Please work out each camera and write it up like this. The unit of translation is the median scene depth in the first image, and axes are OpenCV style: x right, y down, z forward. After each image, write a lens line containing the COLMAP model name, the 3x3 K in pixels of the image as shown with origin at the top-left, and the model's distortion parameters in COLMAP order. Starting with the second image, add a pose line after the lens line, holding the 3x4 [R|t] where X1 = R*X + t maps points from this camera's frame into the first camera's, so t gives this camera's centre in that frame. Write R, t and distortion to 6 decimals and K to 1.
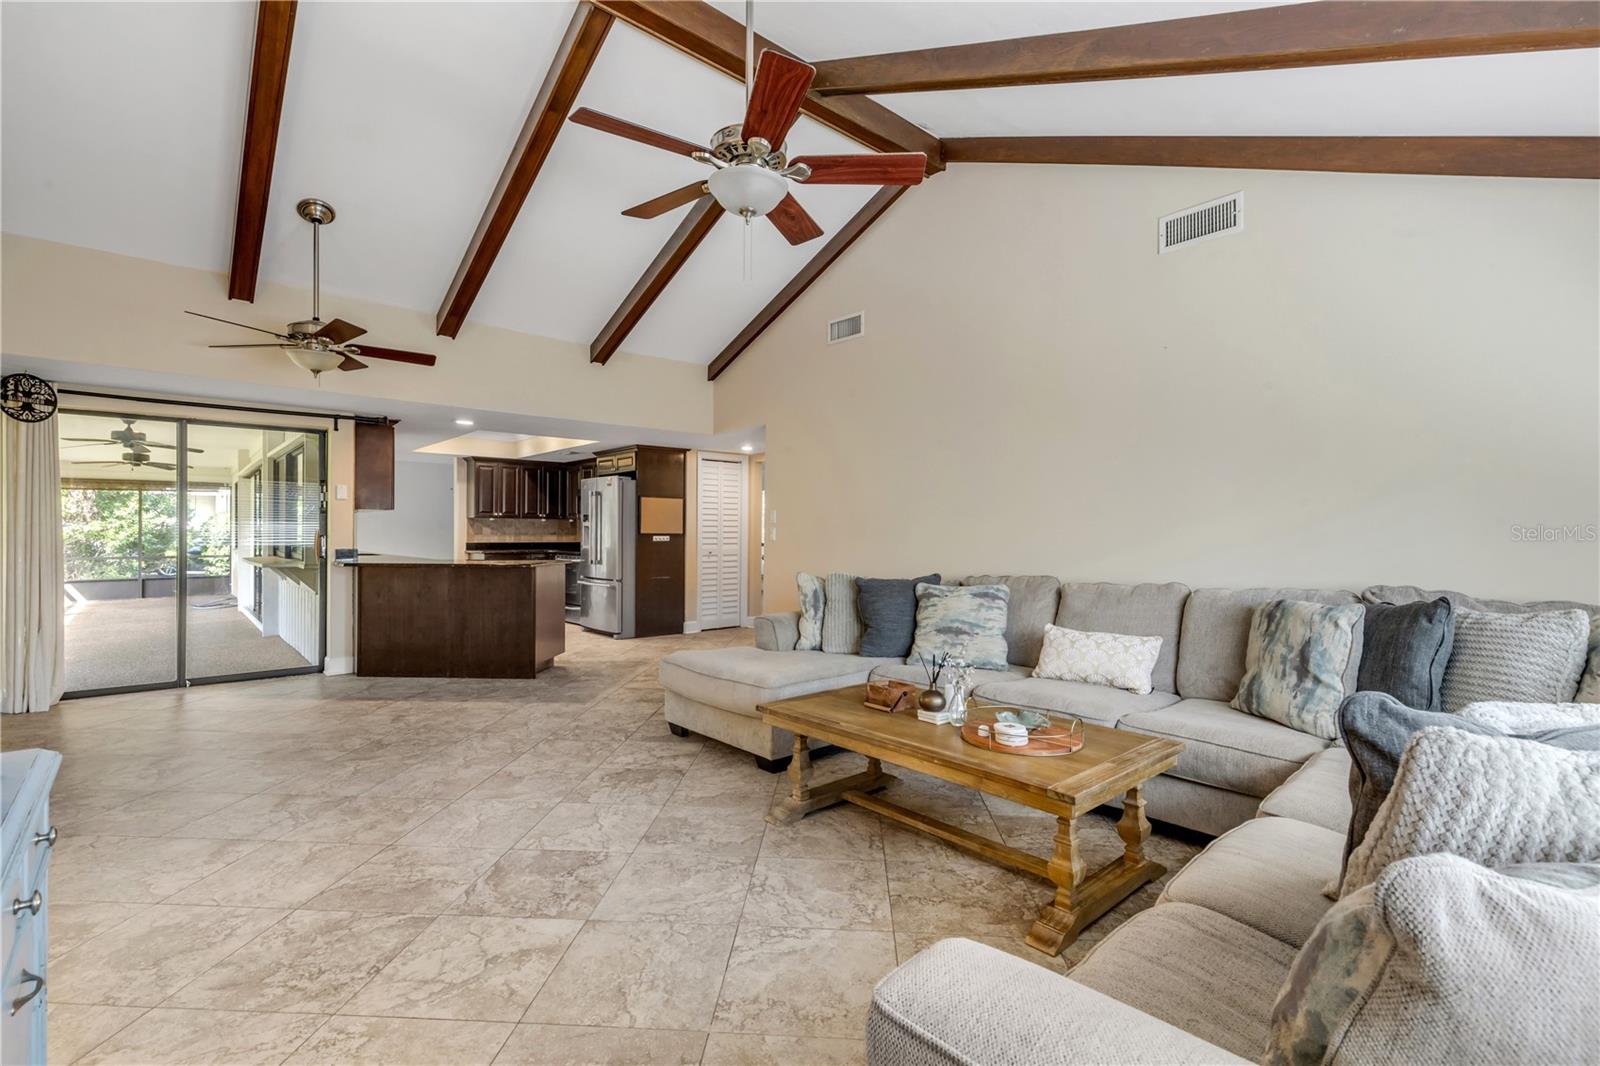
lens RADIAL K [[718.2, 0, 793.6], [0, 718.2, 533.9], [0, 0, 1]] dist [0.003211, -0.000116]
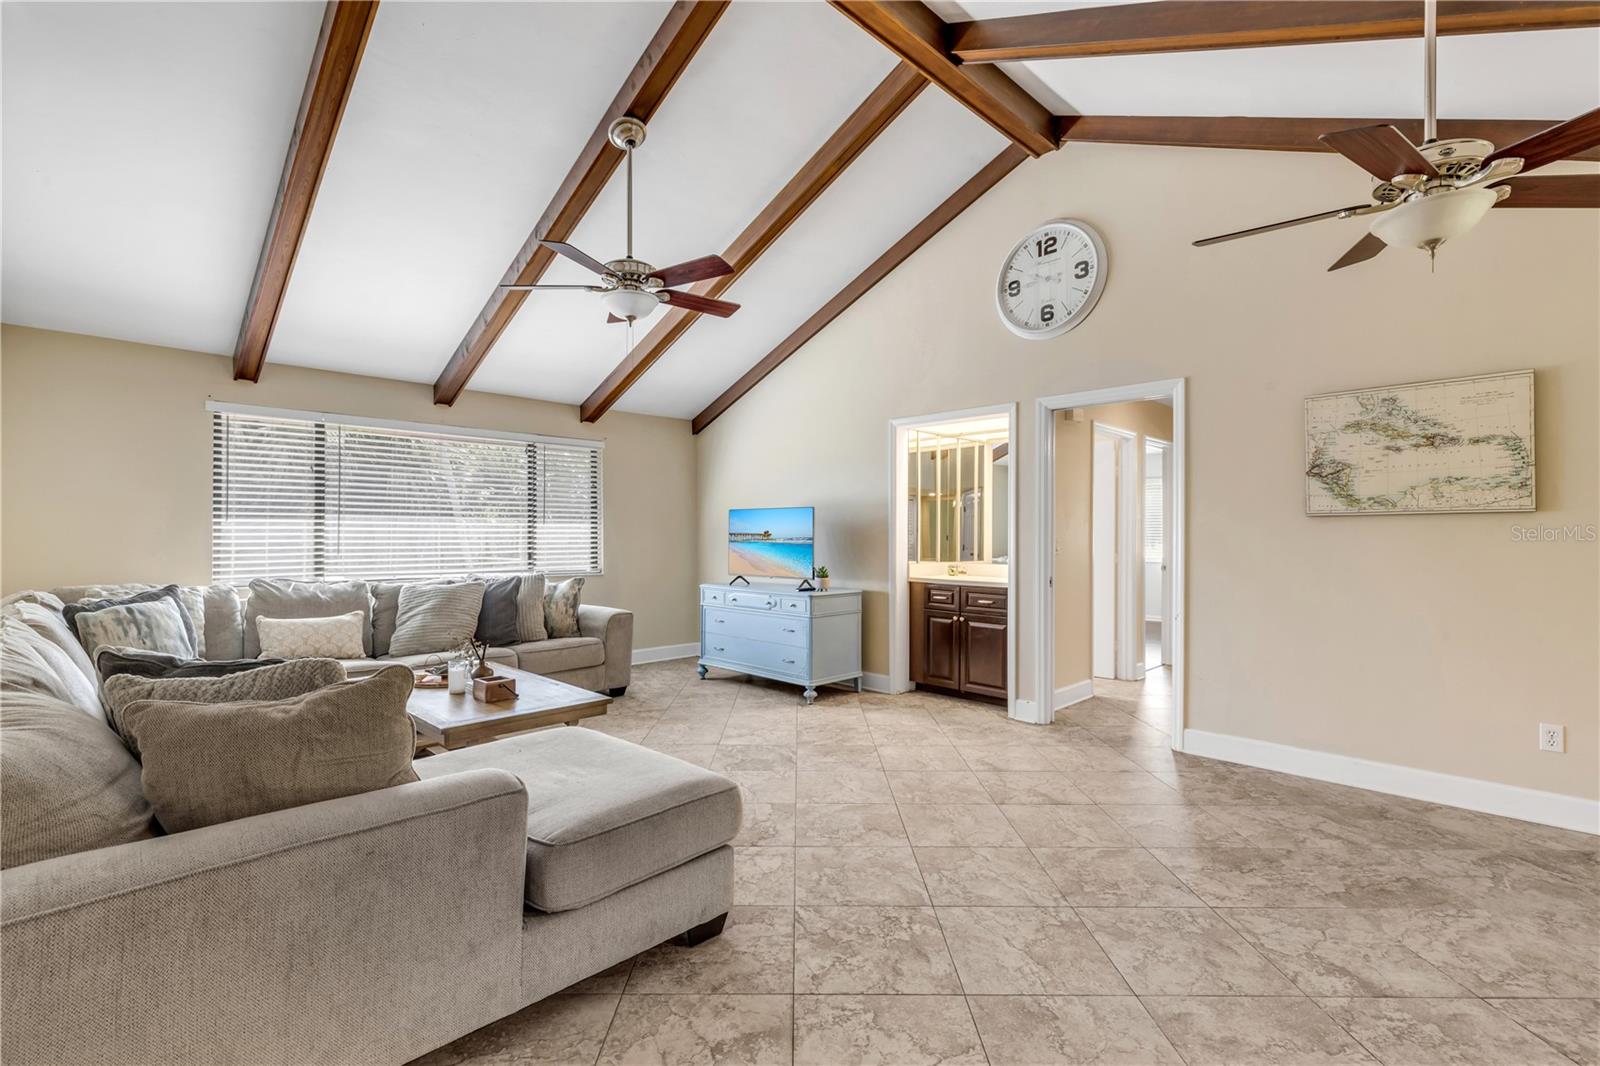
lens RADIAL K [[718.2, 0, 797.7], [0, 718.2, 533.7], [0, 0, 1]] dist [0.003211, -0.000116]
pose [[-0.997561, -0.007707, -0.069372, -0.110372], [-0.007729, 0.999970, 0.000047, -0.010520], [0.069369, 0.000583, -0.997591, 0.901674]]
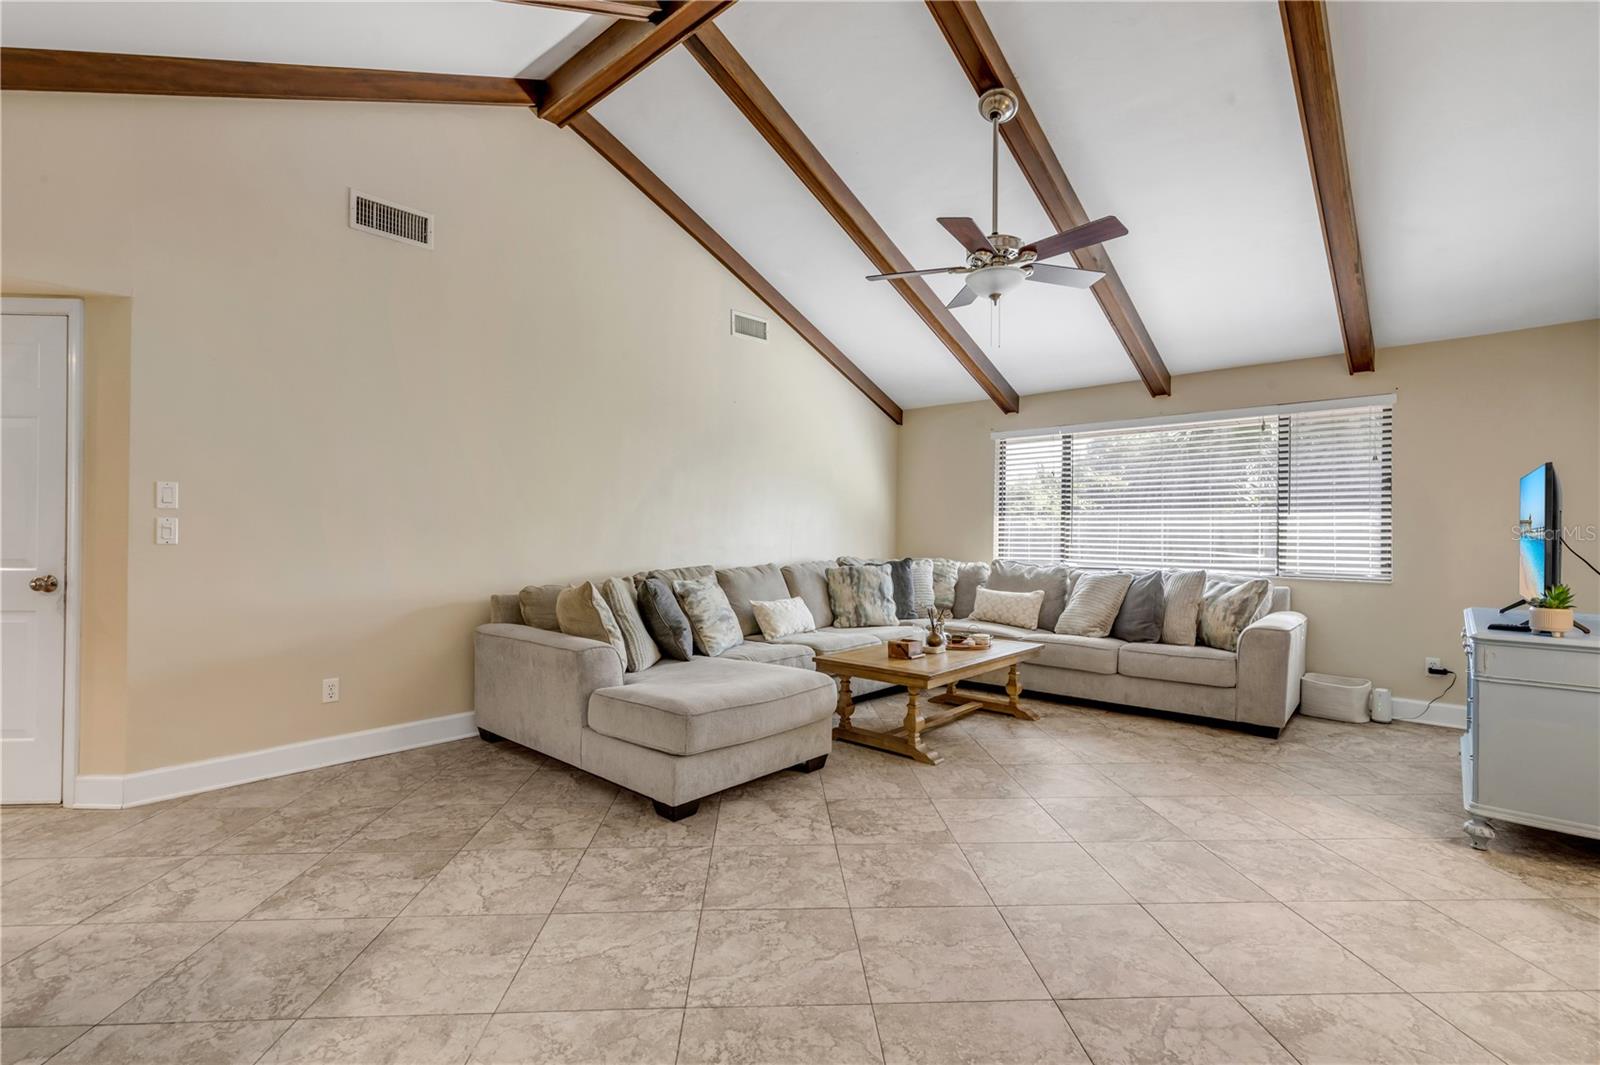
lens RADIAL K [[731.3, 0, 800.5], [0, 731.3, 527.3], [0, 0, 1]] dist [0.004473, -0.001769]
pose [[-0.115857, 0.002489, 0.993263, -0.518047], [-0.004256, 0.999986, -0.003002, -0.001798], [-0.993257, -0.004575, -0.115845, 0.566045]]
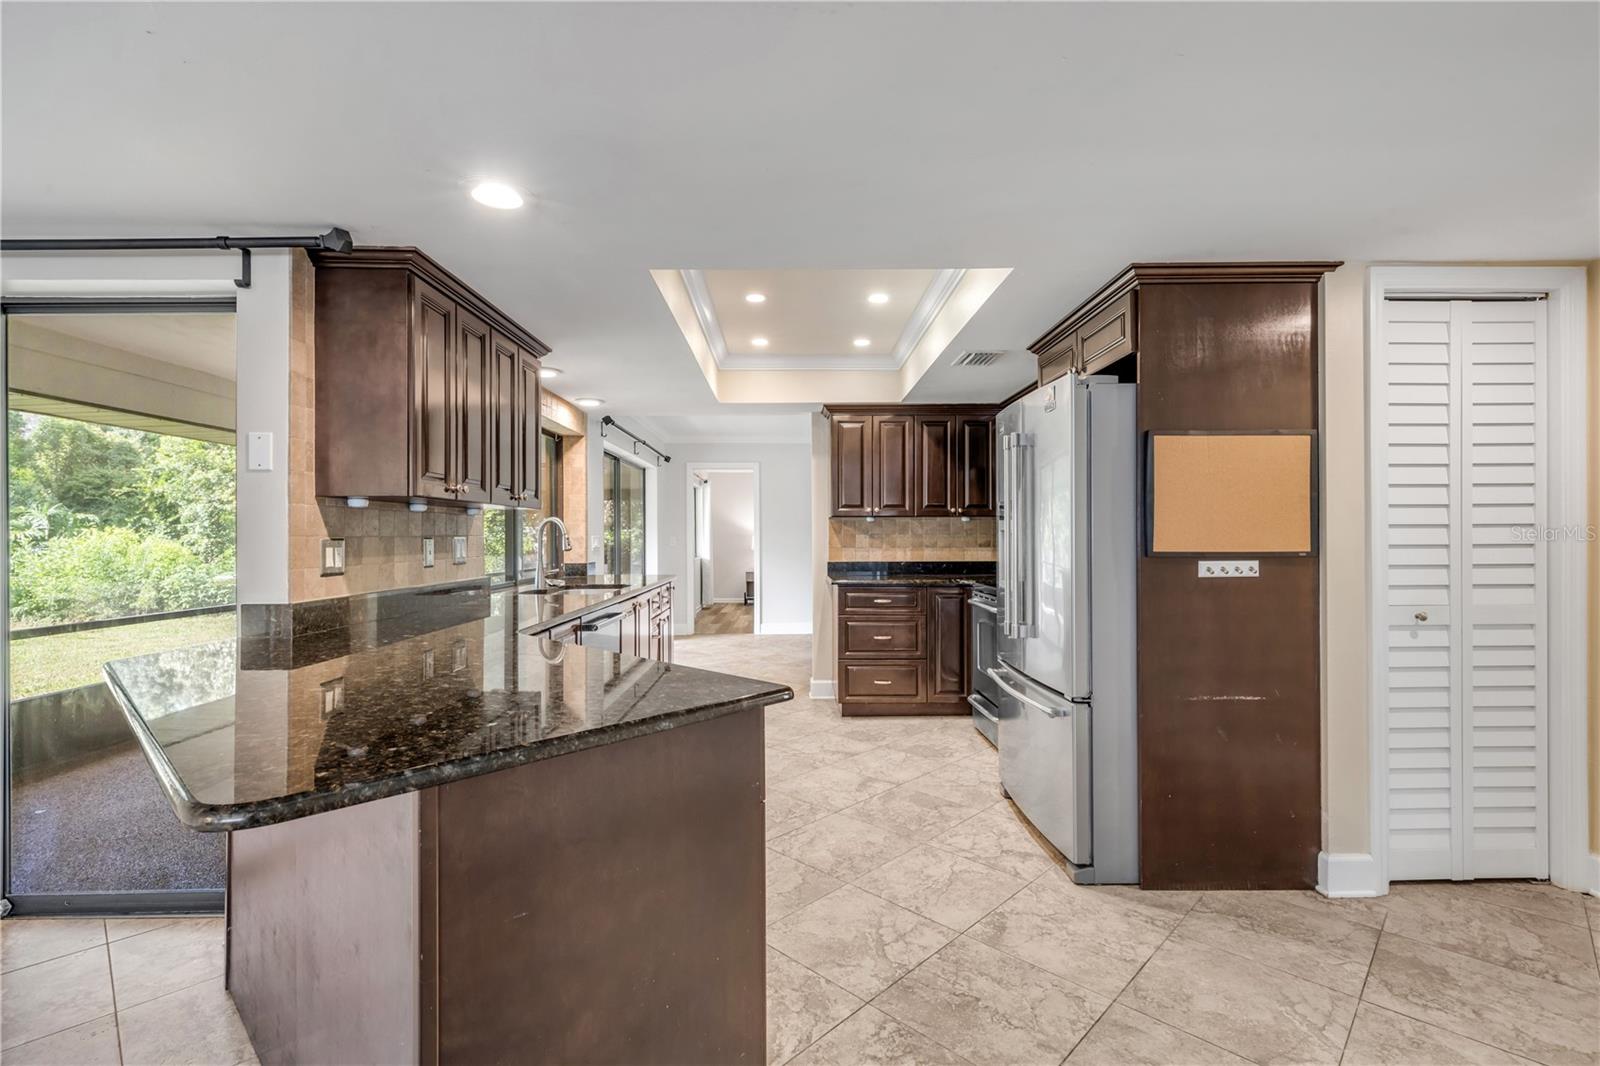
lens RADIAL K [[718.2, 0, 799.1], [0, 718.2, 534.0], [0, 0, 1]] dist [0.003211, -0.000116]
pose [[0.762443, -0.008851, -0.646995, -0.145016], [0.006726, 0.999961, -0.005754, -0.009066], [0.647021, 0.000035, 0.762472, 0.749040]]
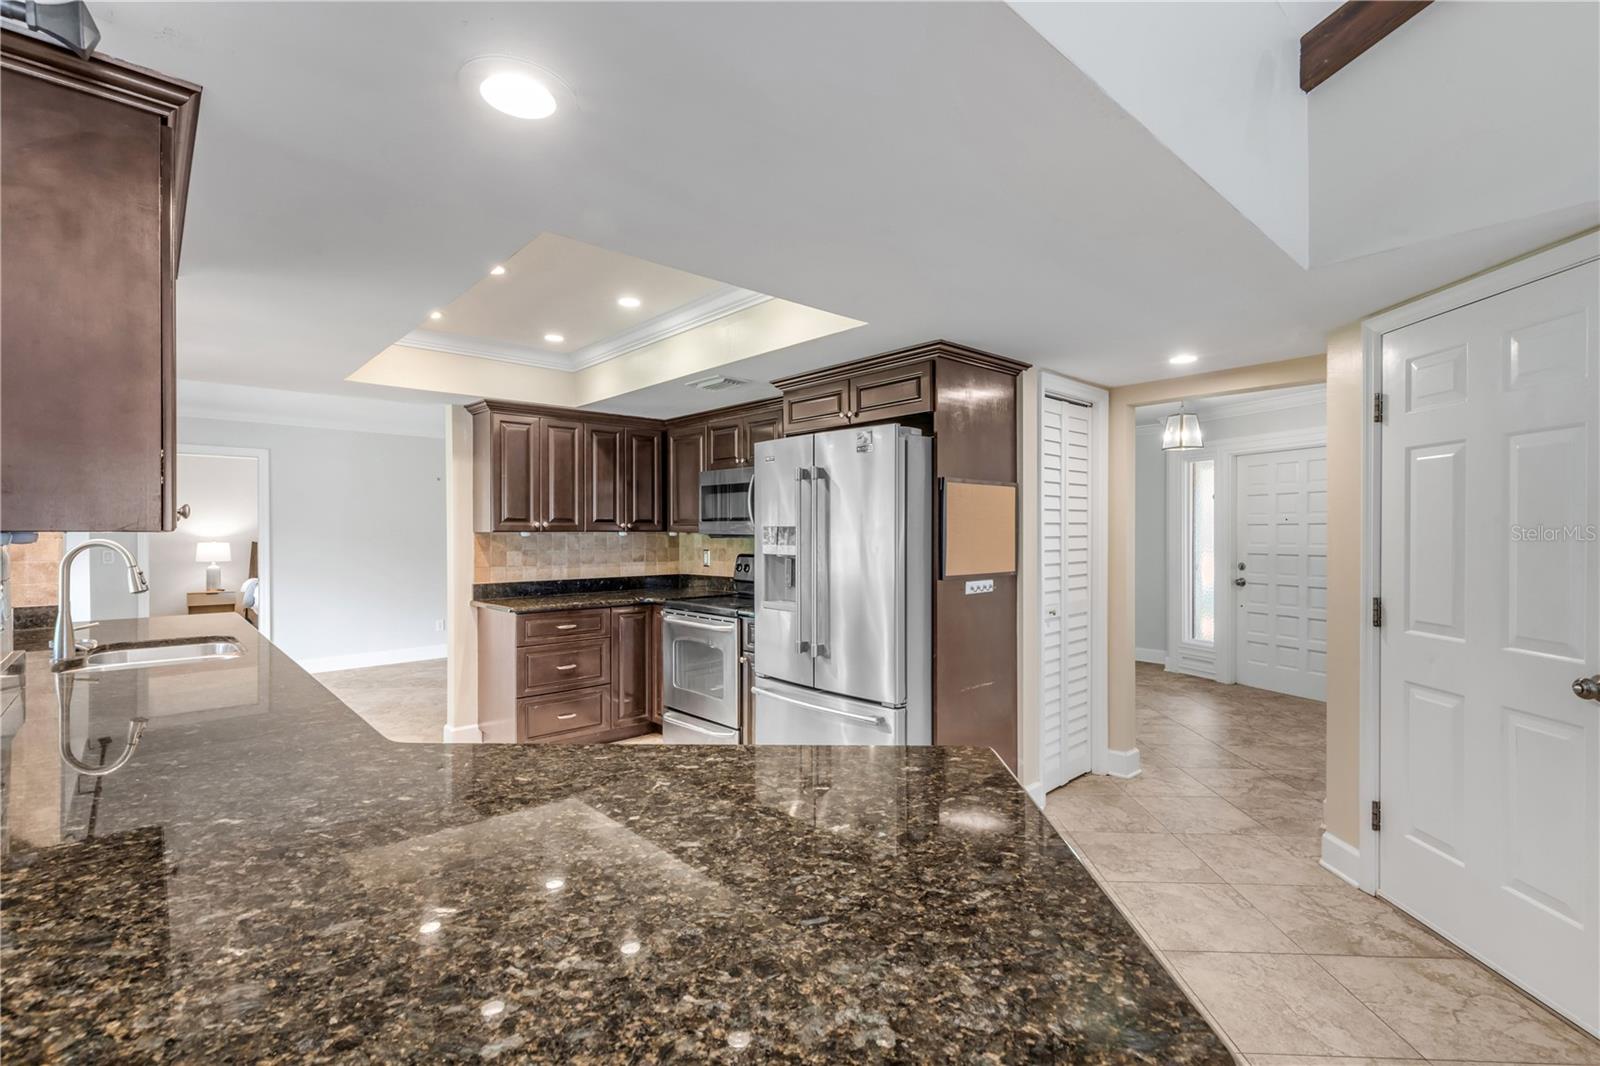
lens RADIAL K [[718.2, 0, 798.1], [0, 718.2, 534.0], [0, 0, 1]] dist [0.003211, -0.000116]
pose [[0.999707, -0.007098, 0.023139, -0.338529], [0.007036, 0.999971, 0.002750, -0.028282], [-0.023158, -0.002586, 0.999728, 0.699549]]
